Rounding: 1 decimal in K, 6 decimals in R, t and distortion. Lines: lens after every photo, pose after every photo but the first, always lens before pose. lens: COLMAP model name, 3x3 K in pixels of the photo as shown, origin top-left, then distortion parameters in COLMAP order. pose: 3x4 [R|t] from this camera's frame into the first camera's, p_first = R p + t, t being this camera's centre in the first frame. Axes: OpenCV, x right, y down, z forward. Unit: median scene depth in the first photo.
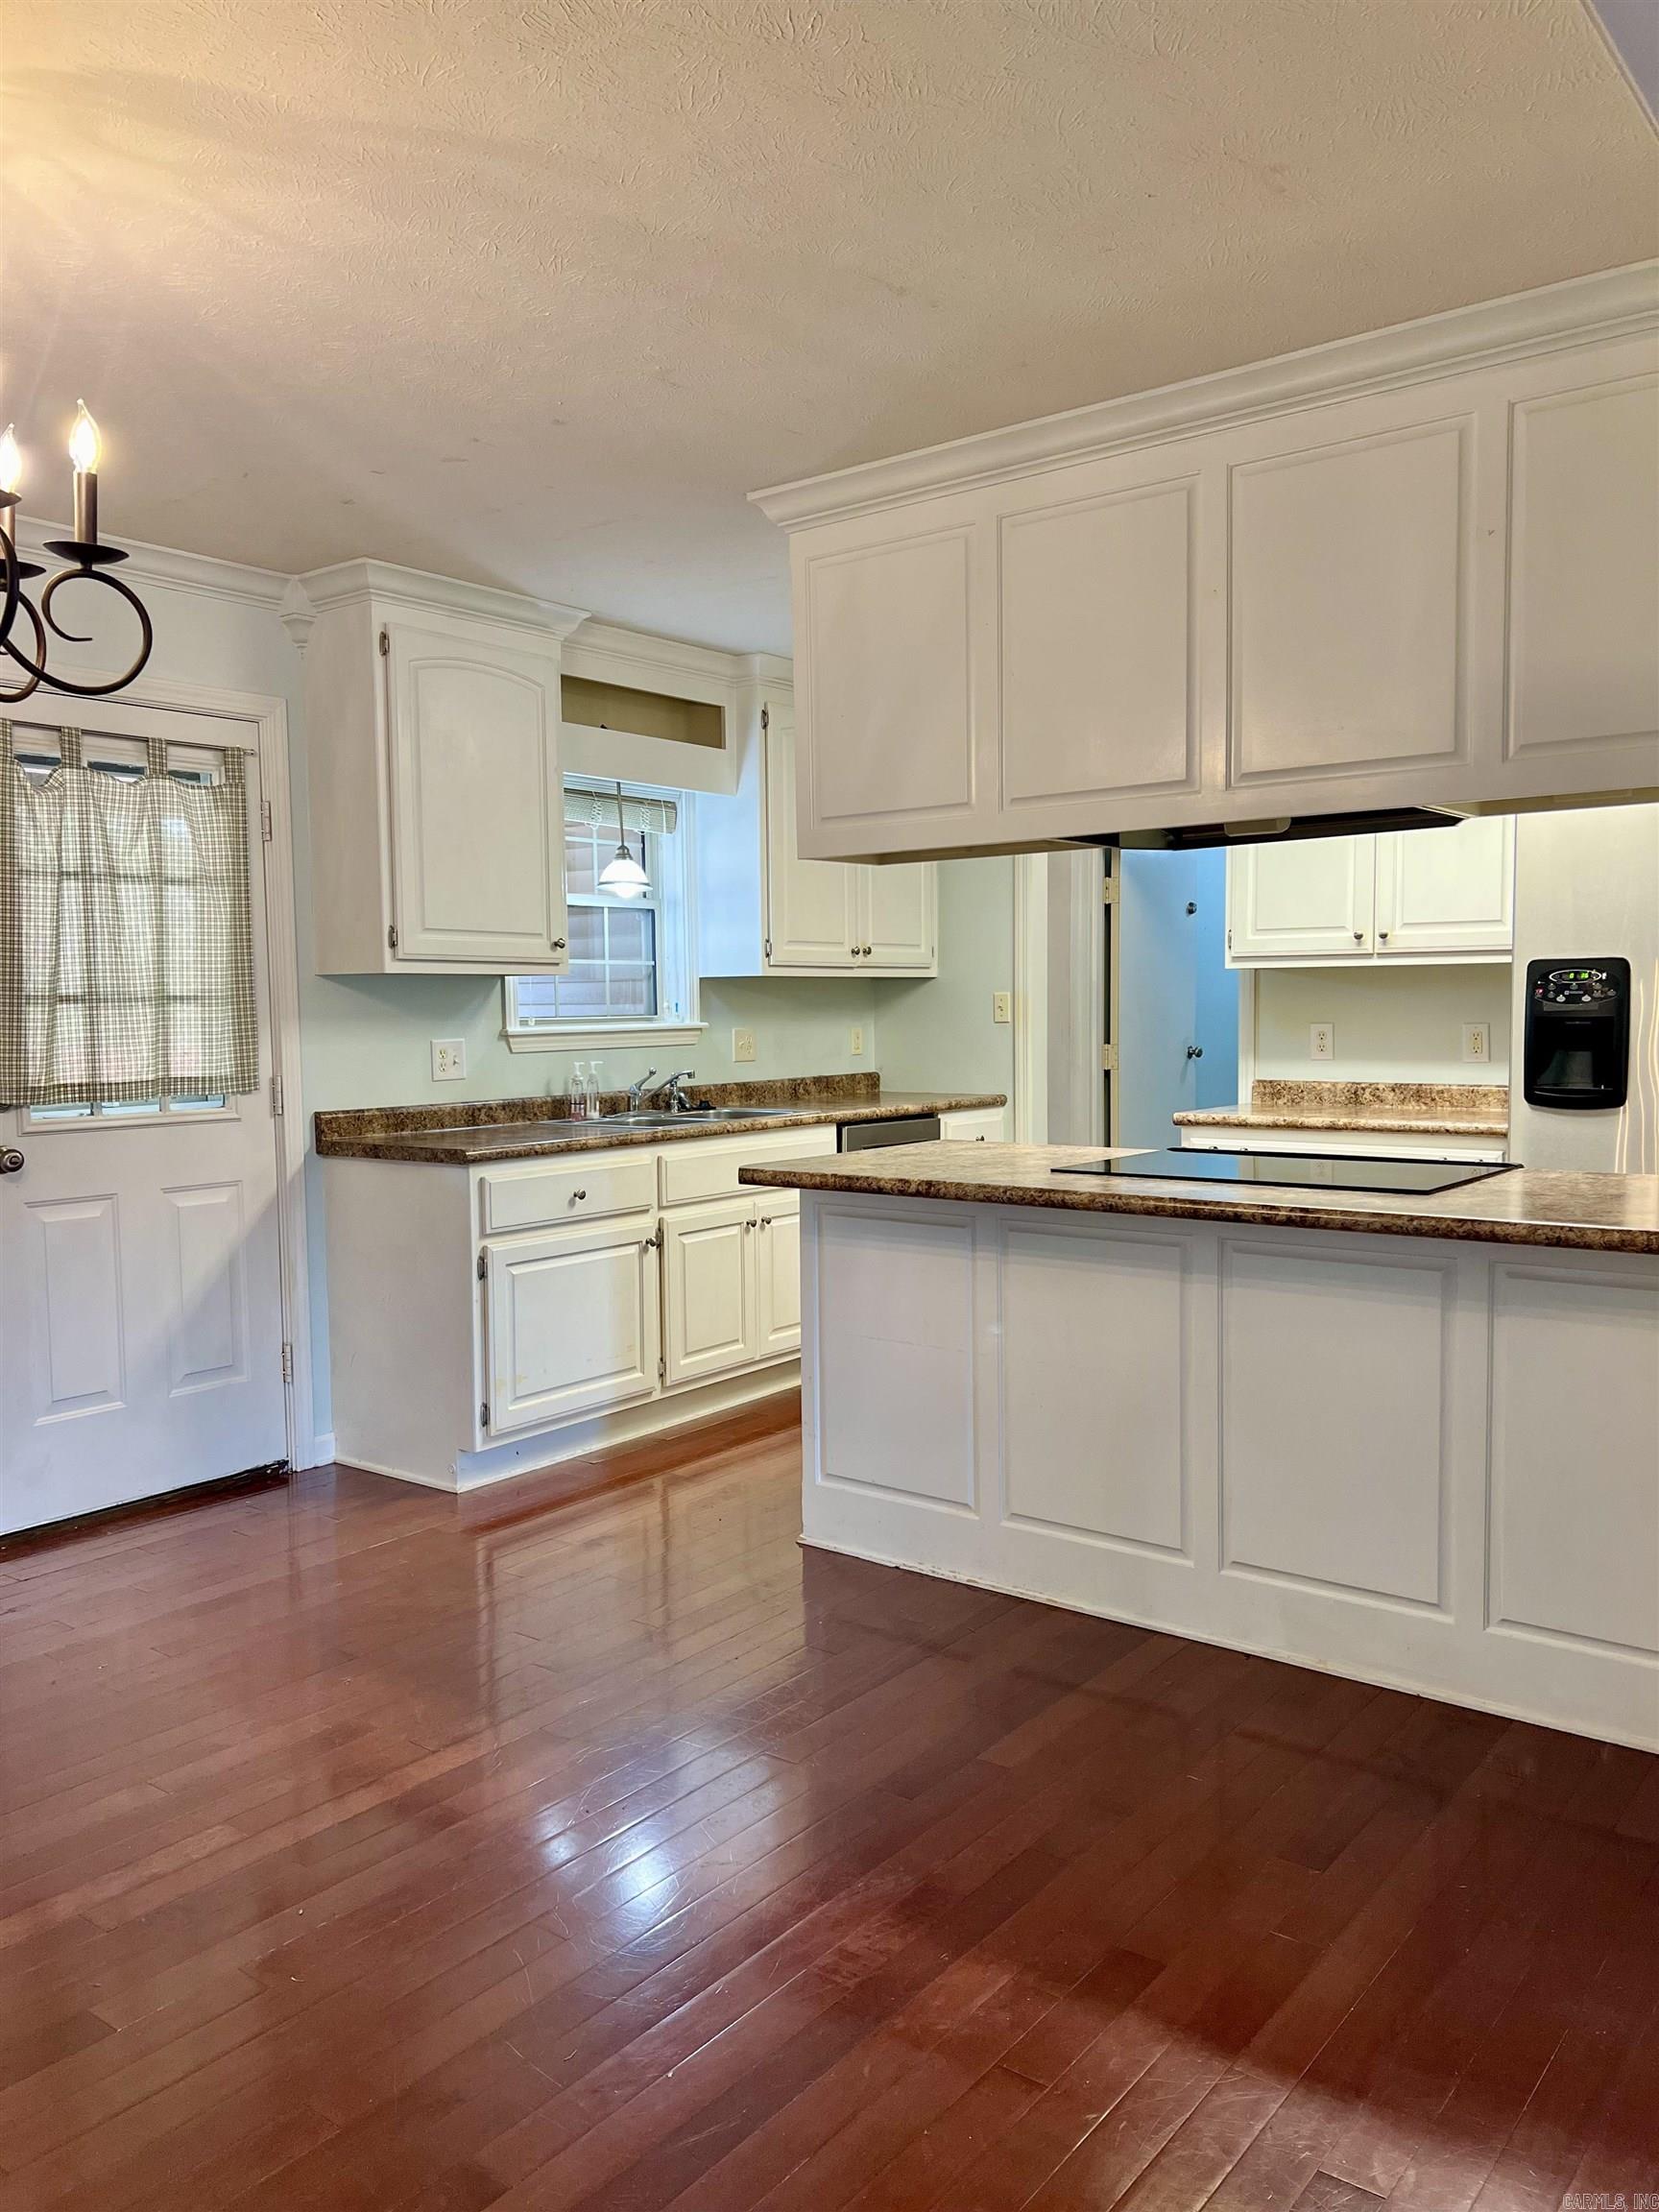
lens RADIAL K [[1669.7, 0, 816.0], [0, 1669.7, 1109.6], [0, 0, 1]] dist [0.051037, -0.058381]
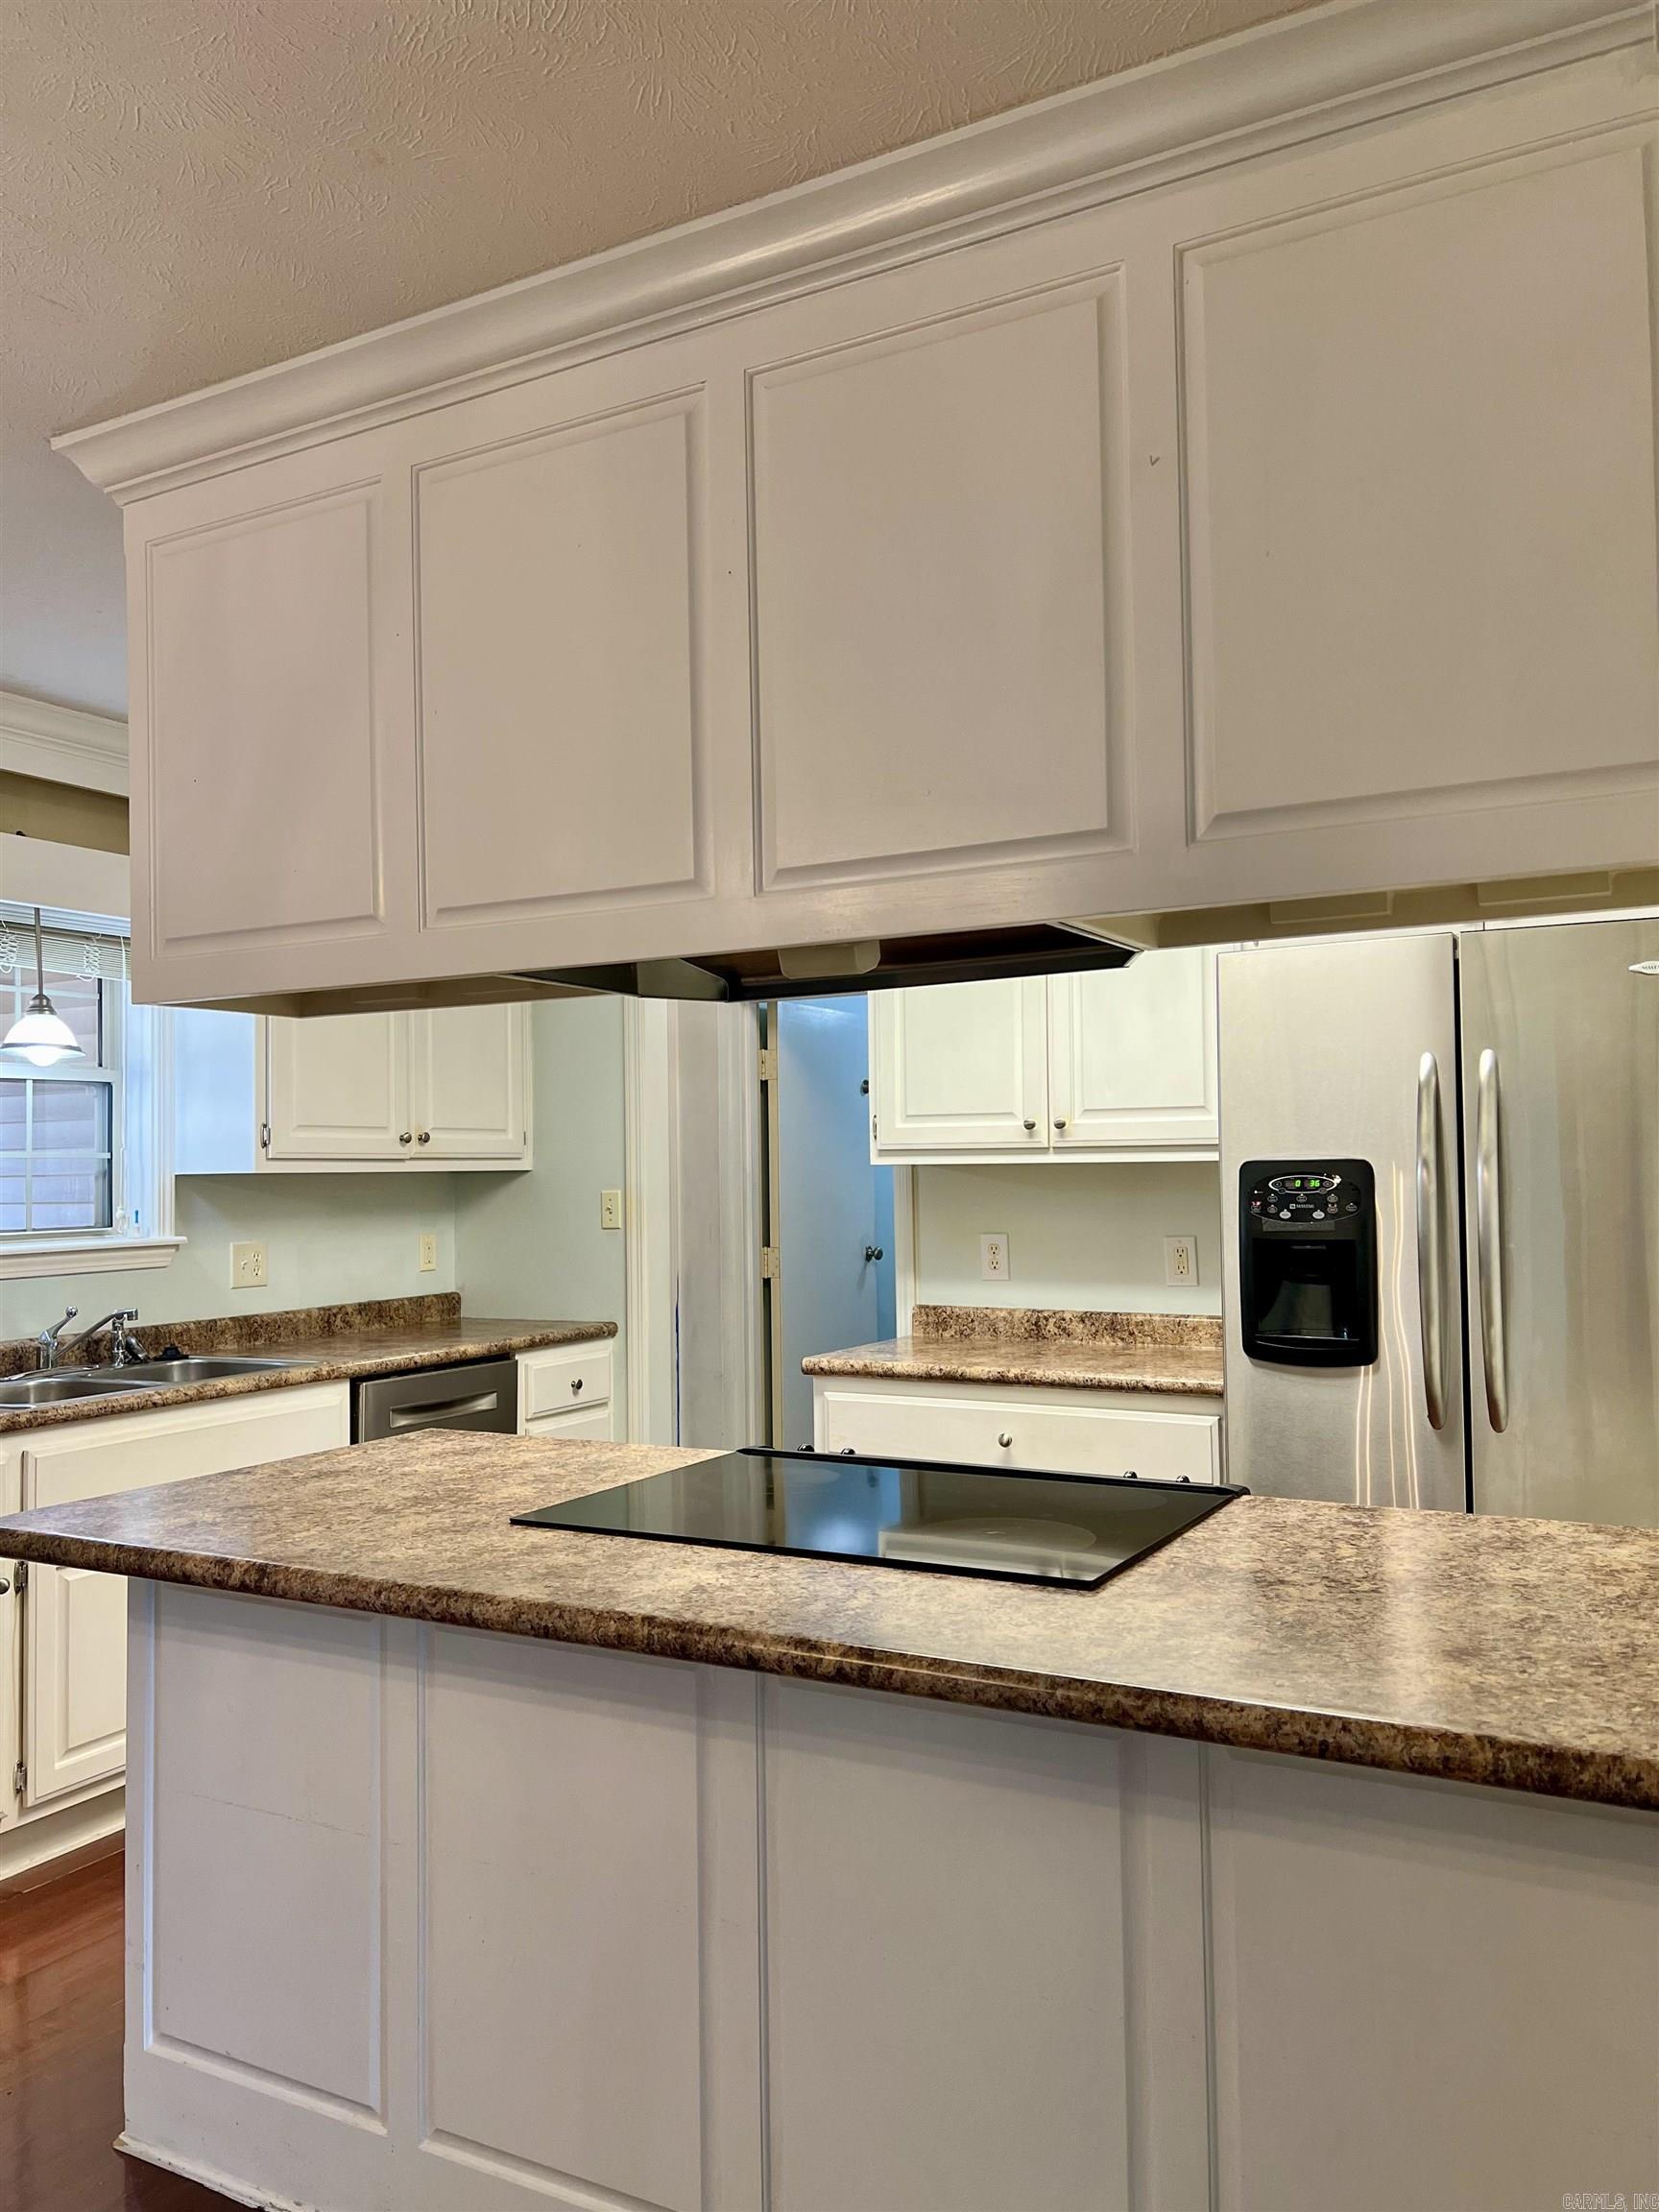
lens RADIAL K [[1669.7, 0, 822.4], [0, 1669.7, 1106.0], [0, 0, 1]] dist [0.051037, -0.058381]
pose [[0.987890, 0.003523, 0.155118, 0.128987], [0.012887, 0.994425, -0.104654, -0.038538], [-0.154622, 0.105386, 0.982337, 0.305996]]
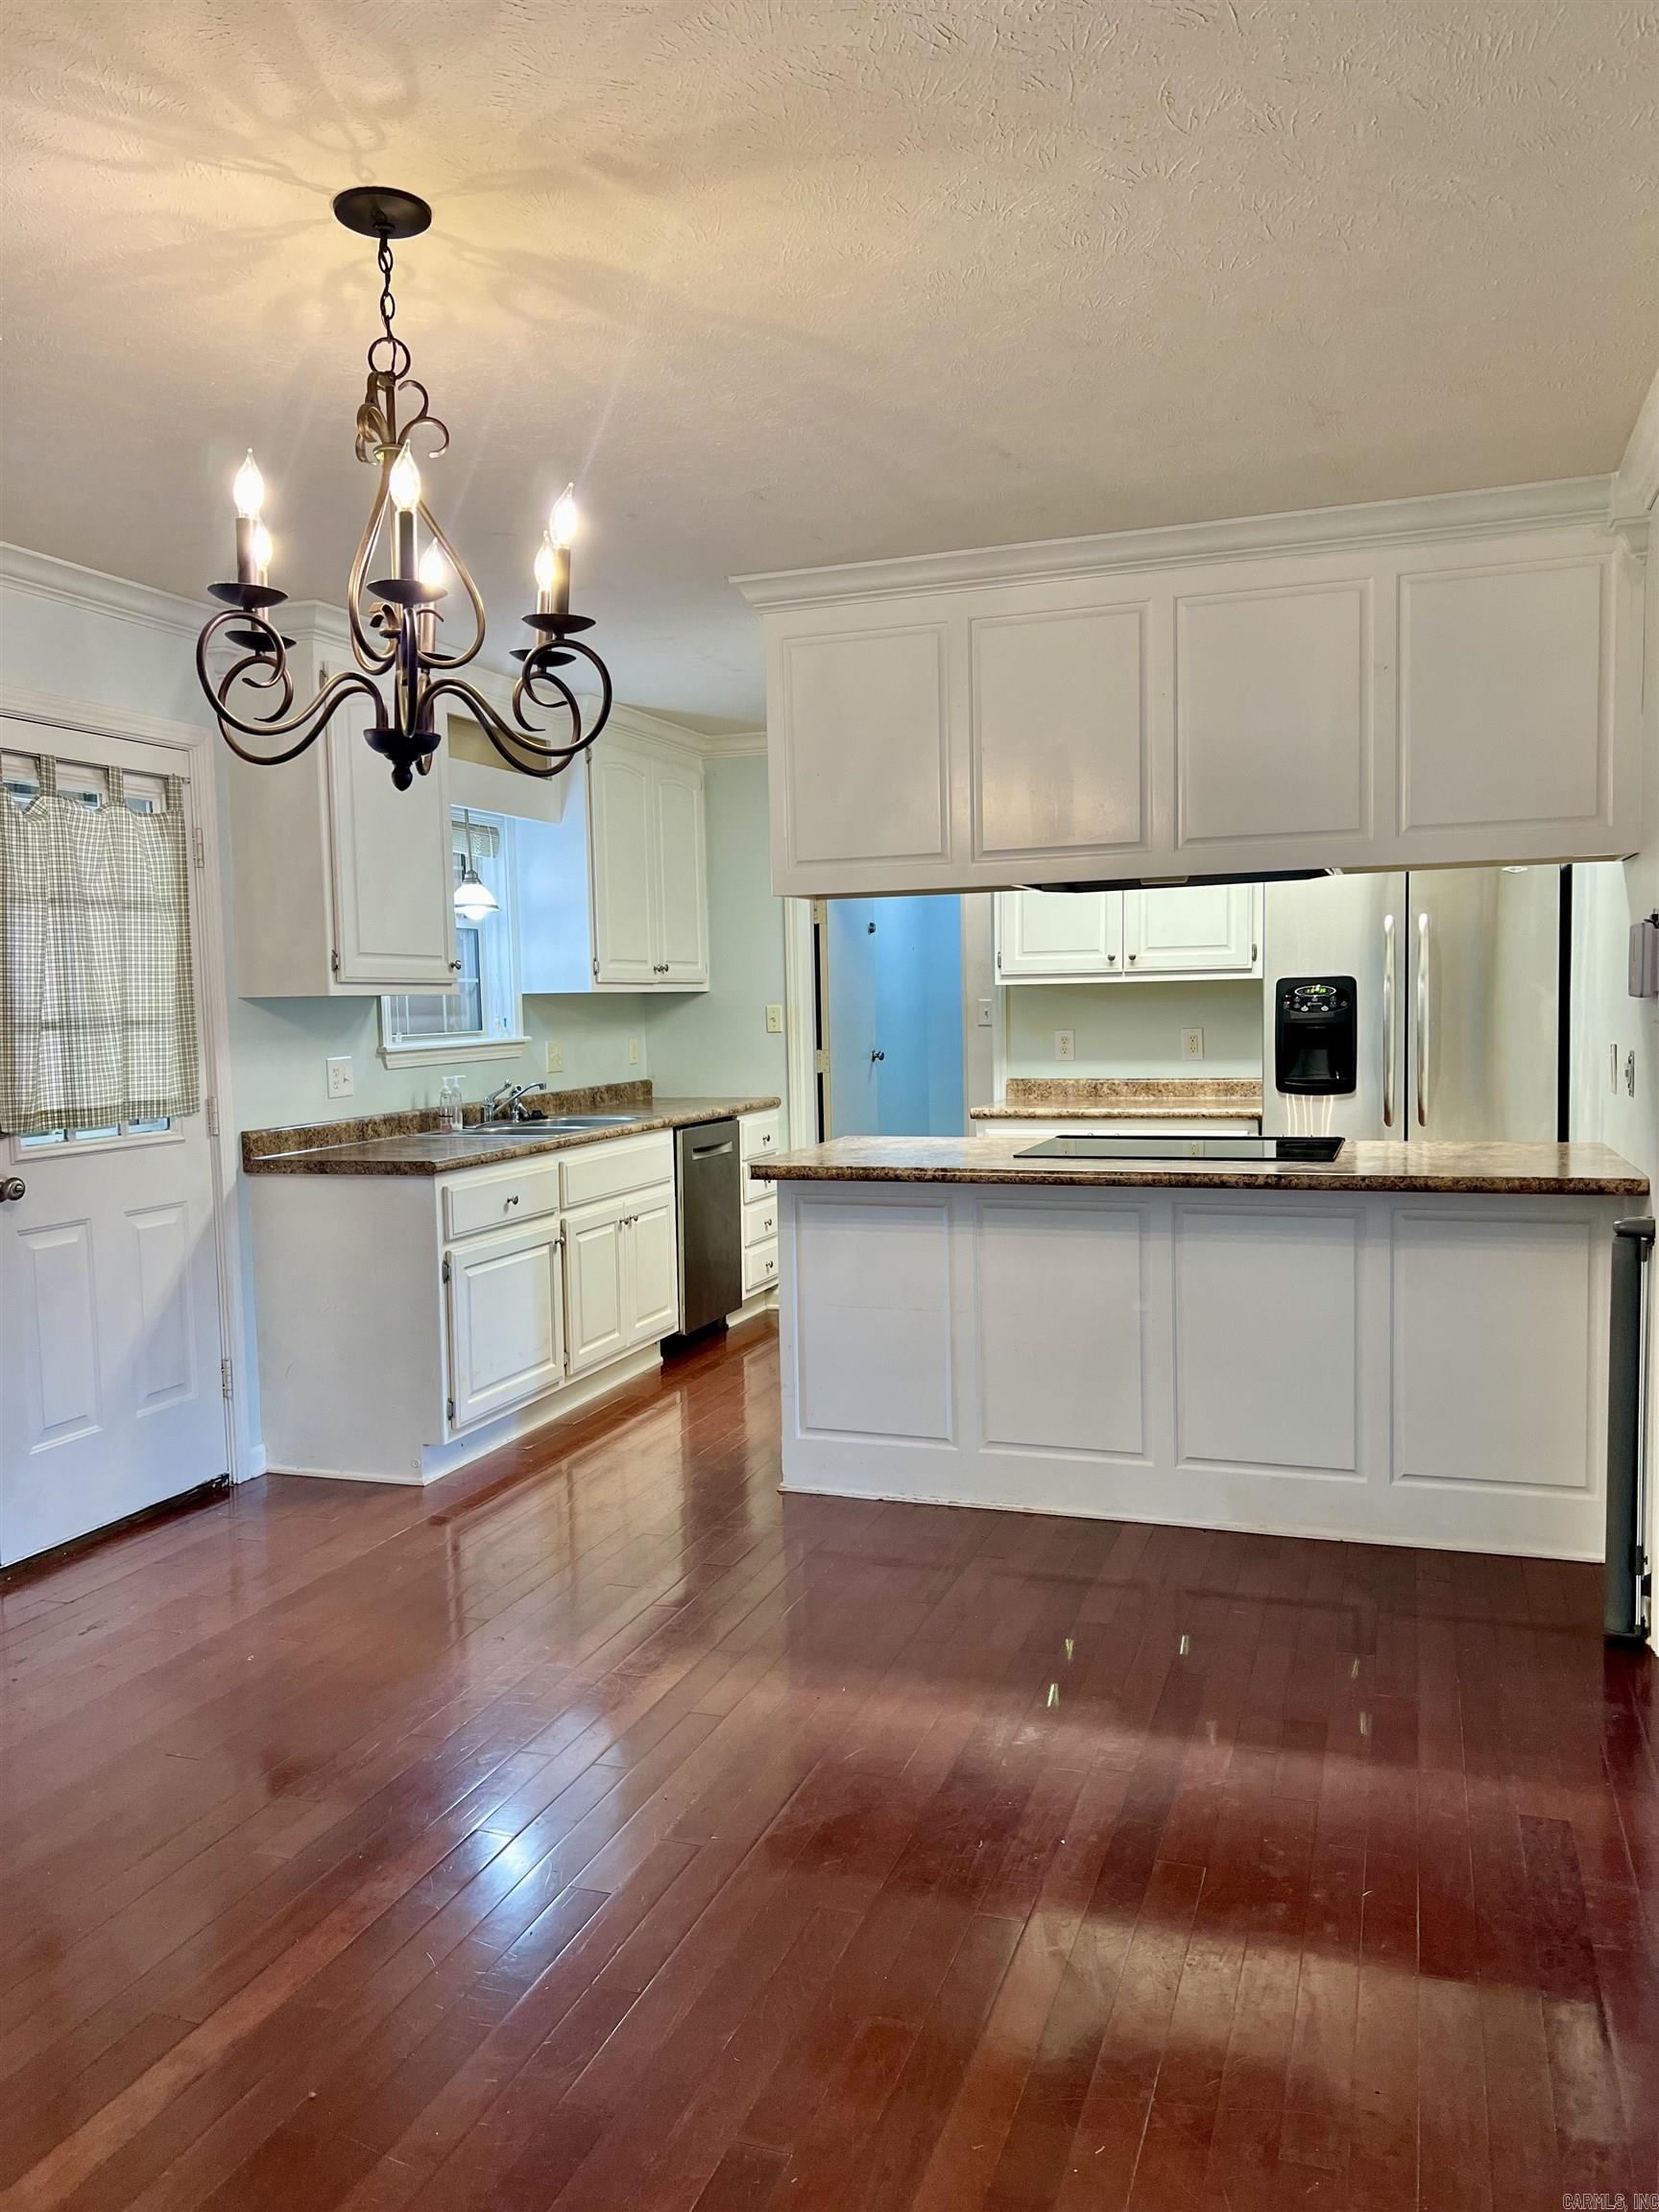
lens RADIAL K [[1669.7, 0, 812.4], [0, 1669.7, 1111.7], [0, 0, 1]] dist [0.051037, -0.058381]
pose [[0.949163, -0.030427, 0.313311, -0.308403], [0.030737, 0.999520, 0.003950, -0.004439], [-0.313281, 0.005881, 0.949642, -0.087828]]
